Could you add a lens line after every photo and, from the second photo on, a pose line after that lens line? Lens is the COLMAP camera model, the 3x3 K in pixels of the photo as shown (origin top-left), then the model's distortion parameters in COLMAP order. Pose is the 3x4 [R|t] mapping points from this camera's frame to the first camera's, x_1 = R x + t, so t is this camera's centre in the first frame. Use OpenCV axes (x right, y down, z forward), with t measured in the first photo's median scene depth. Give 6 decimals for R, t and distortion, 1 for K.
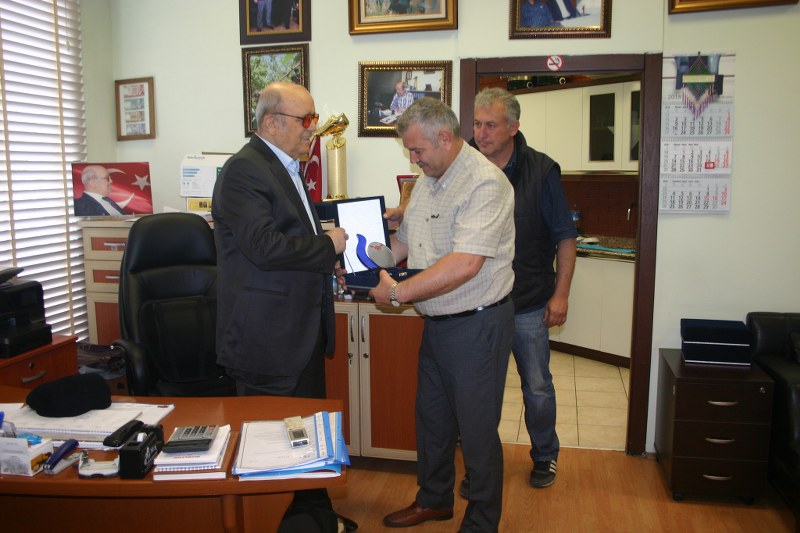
lens RADIAL K [[694.3, 0, 396.7], [0, 694.3, 269.9], [0, 0, 1]] dist [-0.139441, 0.127993]
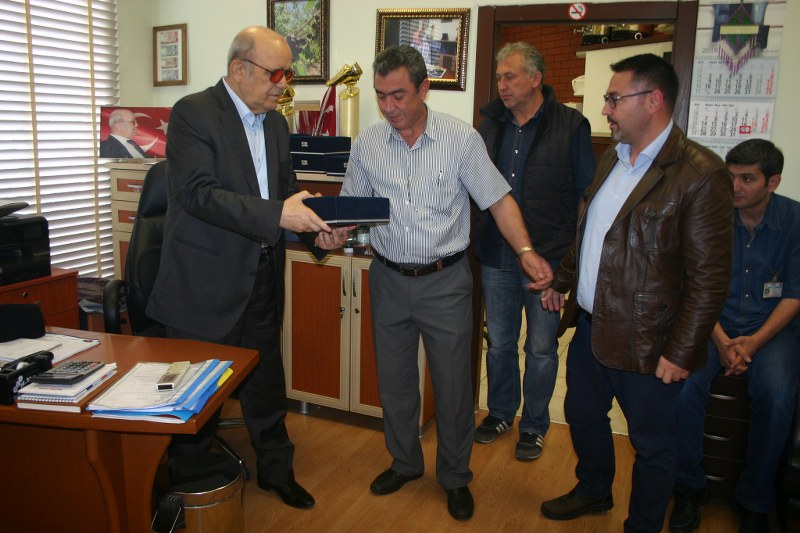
lens RADIAL K [[694.3, 0, 394.9], [0, 694.3, 268.6], [0, 0, 1]] dist [-0.139441, 0.127993]
pose [[0.982498, 0.069591, -0.172783, 0.173645], [-0.059463, 0.996233, 0.063119, -0.001515], [0.176525, -0.051740, 0.982935, 0.043604]]
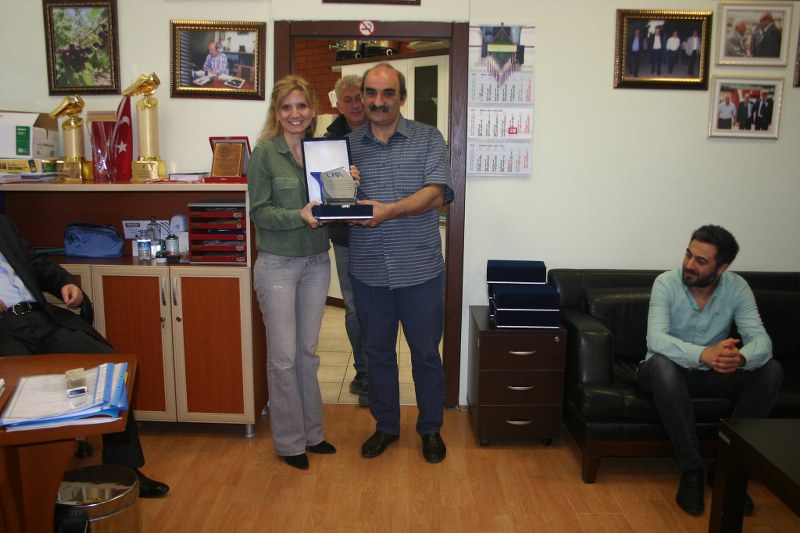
lens RADIAL K [[694.3, 0, 395.8], [0, 694.3, 270.0], [0, 0, 1]] dist [-0.139441, 0.127993]
pose [[0.976693, -0.017729, 0.213906, 0.049609], [0.011259, 0.999443, 0.031427, 0.026528], [-0.214344, -0.028286, 0.976349, -0.016045]]
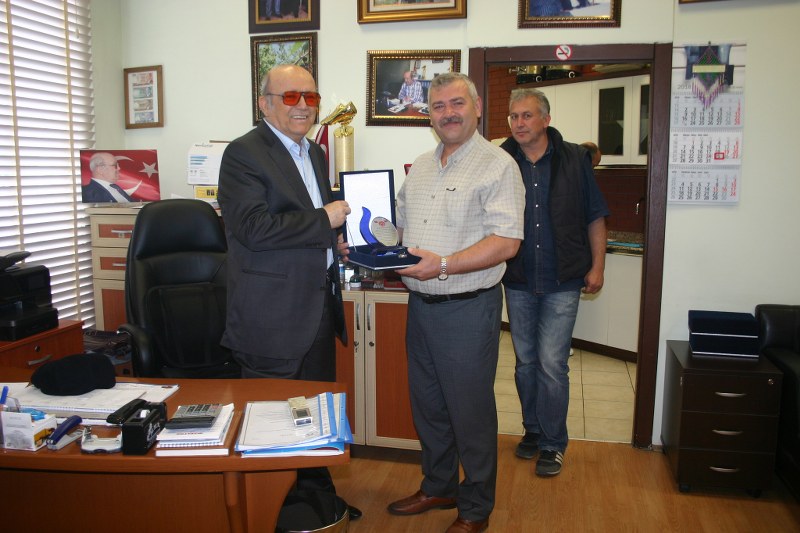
lens RADIAL K [[694.3, 0, 396.7], [0, 694.3, 269.3], [0, 0, 1]] dist [-0.139441, 0.127993]
pose [[0.999898, 0.008880, -0.011205, 0.001797], [-0.008869, 0.999960, 0.001109, 0.014522], [0.011214, -0.001010, 0.999937, 0.002660]]
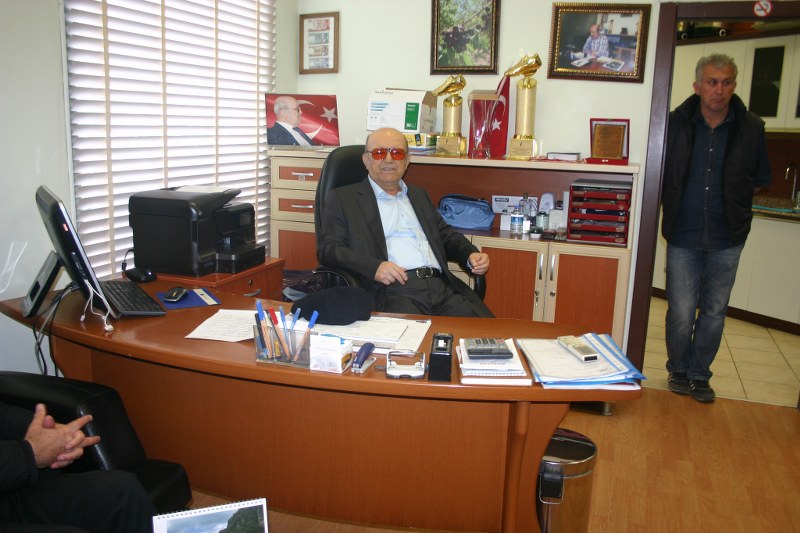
lens RADIAL K [[694.3, 0, 397.5], [0, 694.3, 268.4], [0, 0, 1]] dist [-0.139441, 0.127993]
pose [[0.992313, 0.057761, -0.109451, -0.161367], [-0.050823, 0.996581, 0.065148, 0.031446], [0.112840, -0.059085, 0.991855, -0.029027]]
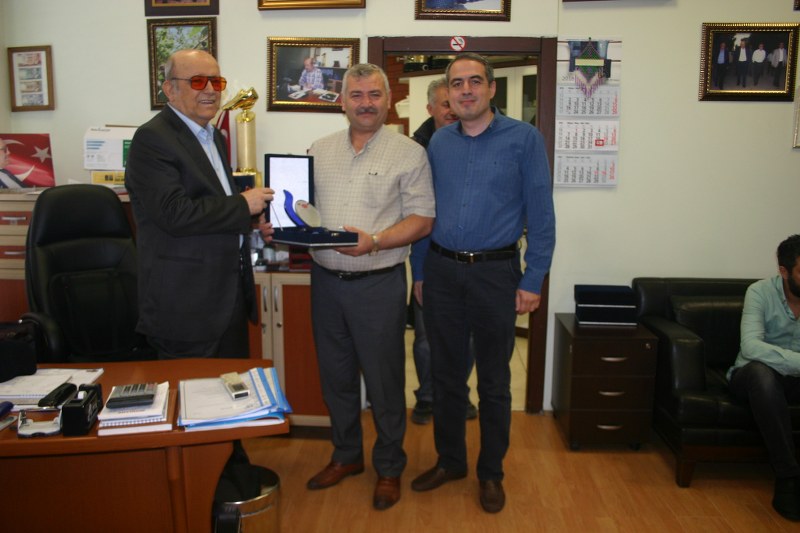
lens RADIAL K [[694.3, 0, 397.5], [0, 694.3, 266.2], [0, 0, 1]] dist [-0.139441, 0.127993]
pose [[0.986706, -0.013017, 0.161992, -0.035989], [0.010222, 0.999784, 0.018074, 0.019898], [-0.162192, -0.016178, 0.986627, -0.031633]]
